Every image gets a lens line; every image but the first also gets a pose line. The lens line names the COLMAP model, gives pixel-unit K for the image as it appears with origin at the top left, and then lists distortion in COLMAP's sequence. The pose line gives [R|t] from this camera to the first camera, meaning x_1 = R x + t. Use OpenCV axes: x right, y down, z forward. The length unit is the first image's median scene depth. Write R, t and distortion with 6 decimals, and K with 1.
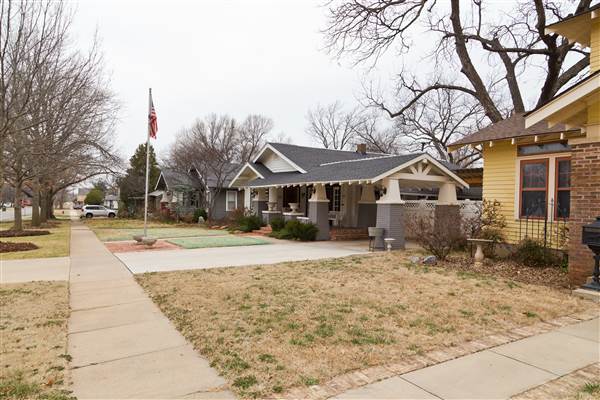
lens RADIAL K [[397.7, 0, 301.1], [0, 397.7, 200.3], [0, 0, 1]] dist [0.007117, 0.005328]
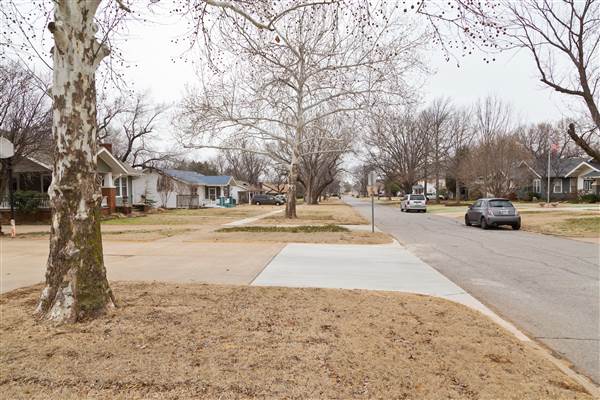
lens RADIAL K [[397.7, 0, 301.6], [0, 397.7, 202.6], [0, 0, 1]] dist [0.007117, 0.005328]
pose [[0.819904, -0.015190, -0.572299, -0.206266], [0.037111, 0.998956, 0.026653, -0.019581], [0.571296, -0.043092, 0.819612, -1.396124]]
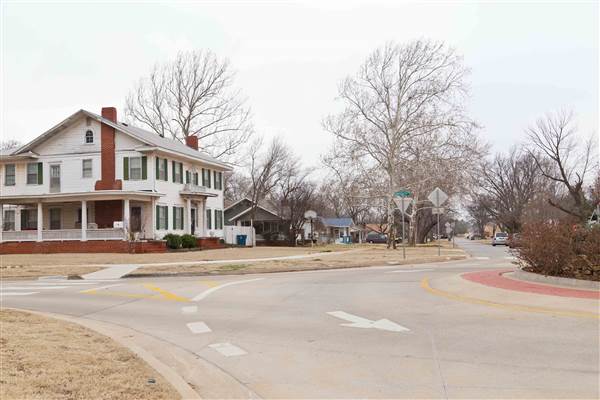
lens RADIAL K [[578.2, 0, 299.7], [0, 578.2, 201.3], [0, 0, 1]] dist [0.006389, 0.000000]
pose [[0.714659, -0.069211, -0.696040, 0.926984], [0.036309, 0.997422, -0.061899, -0.008367], [0.698530, 0.018964, 0.715330, -3.252571]]
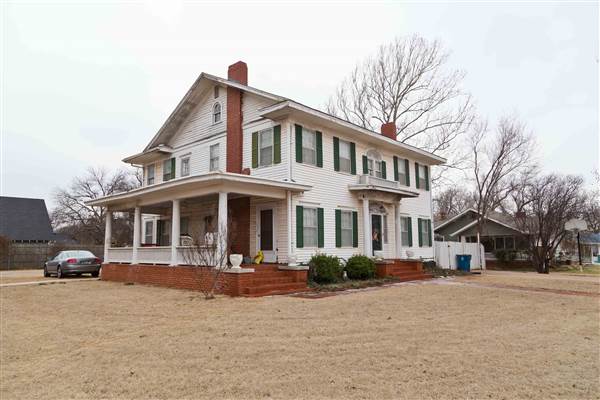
lens RADIAL K [[397.7, 0, 302.5], [0, 397.7, 198.2], [0, 0, 1]] dist [0.007117, 0.005328]
pose [[0.290449, -0.141507, -0.946370, -0.071974], [0.018272, 0.989645, -0.142370, -0.037289], [0.956716, 0.024059, 0.290027, -2.373990]]
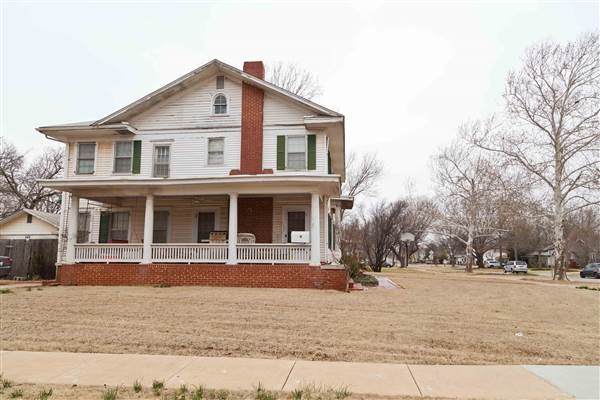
lens RADIAL K [[397.7, 0, 301.6], [0, 397.7, 199.8], [0, 0, 1]] dist [0.007117, 0.005328]
pose [[0.796930, -0.099157, -0.595878, -0.355351], [0.014416, 0.989277, -0.145339, -0.030937], [0.603900, 0.107235, 0.789813, -2.902618]]
